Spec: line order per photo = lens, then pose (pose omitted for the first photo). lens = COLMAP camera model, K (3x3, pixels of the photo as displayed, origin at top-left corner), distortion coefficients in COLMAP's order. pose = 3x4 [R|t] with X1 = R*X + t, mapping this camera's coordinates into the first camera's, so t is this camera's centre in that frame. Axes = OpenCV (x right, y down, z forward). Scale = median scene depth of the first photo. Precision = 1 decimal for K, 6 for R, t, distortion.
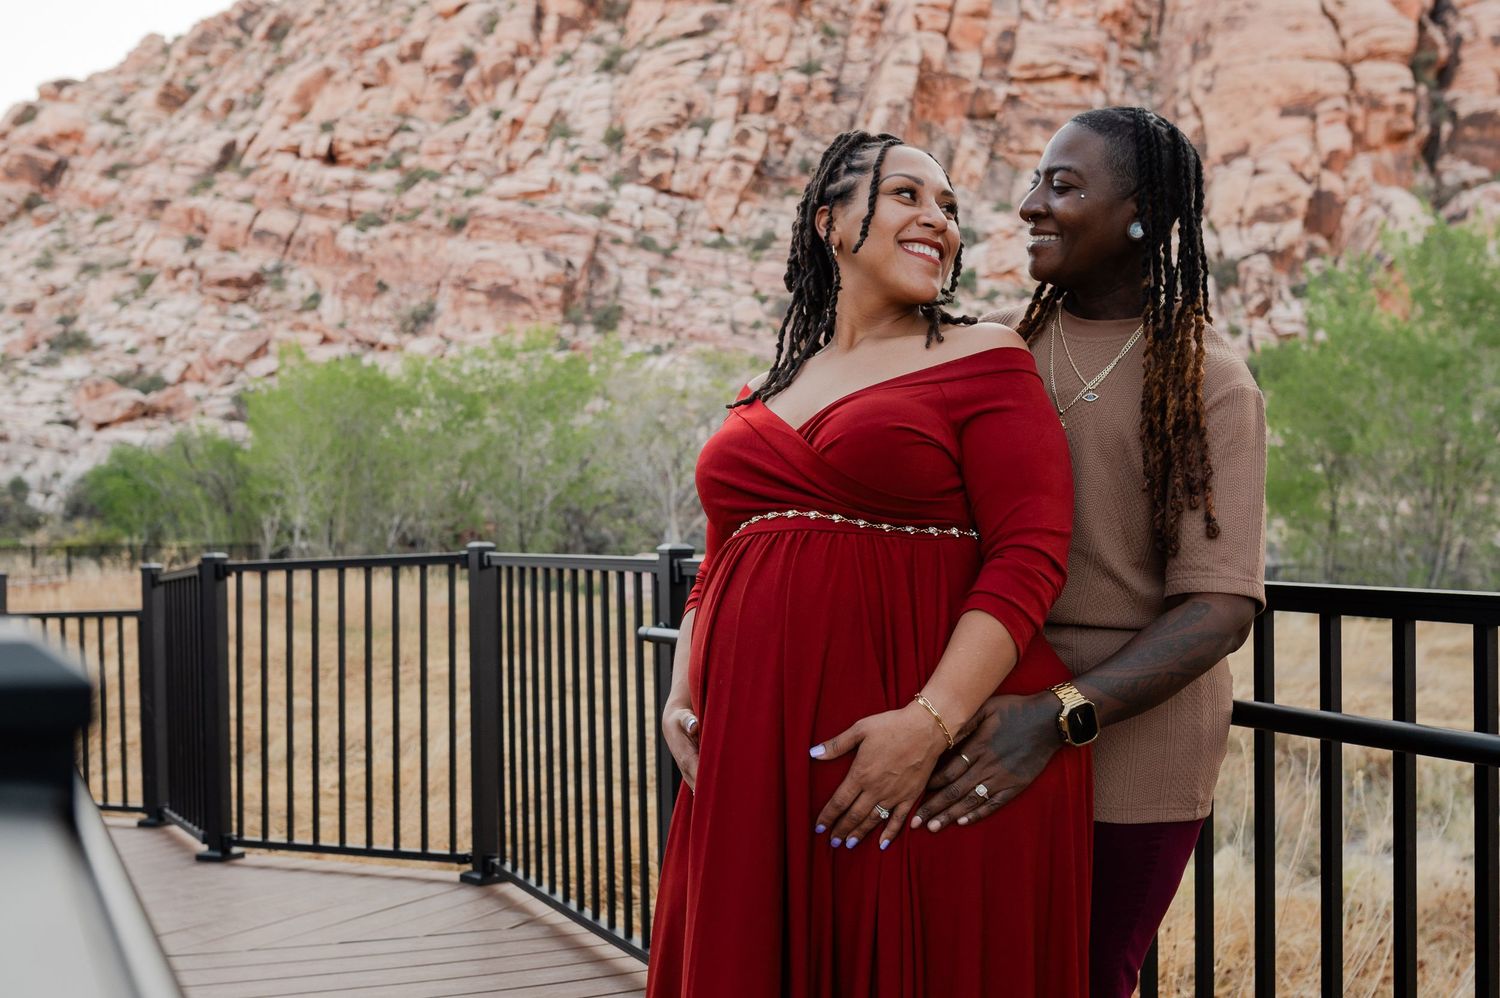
lens RADIAL K [[1659.0, 0, 750.0], [0, 1659.0, 499.0], [0, 0, 1]] dist [-0.102976, 0.219218]
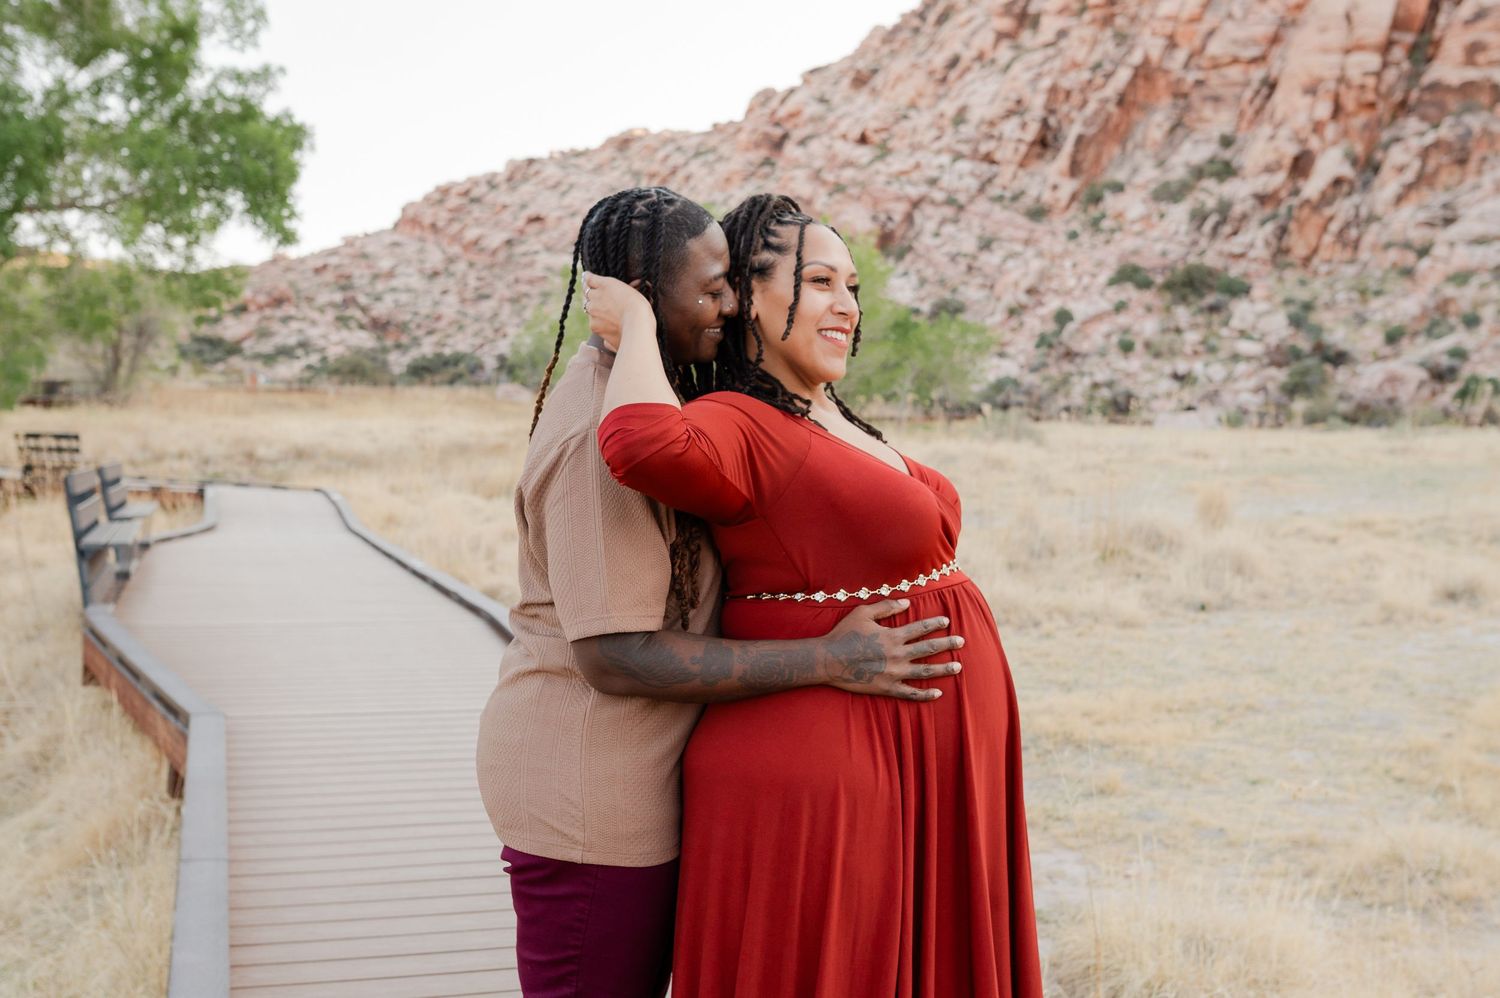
lens RADIAL K [[1659.0, 0, 750.0], [0, 1659.0, 499.0], [0, 0, 1]] dist [-0.102976, 0.219218]
pose [[0.804796, 0.049518, -0.591483, 0.699706], [0.009009, 0.995380, 0.095589, -0.017094], [0.593483, -0.082259, 0.800632, -0.422192]]
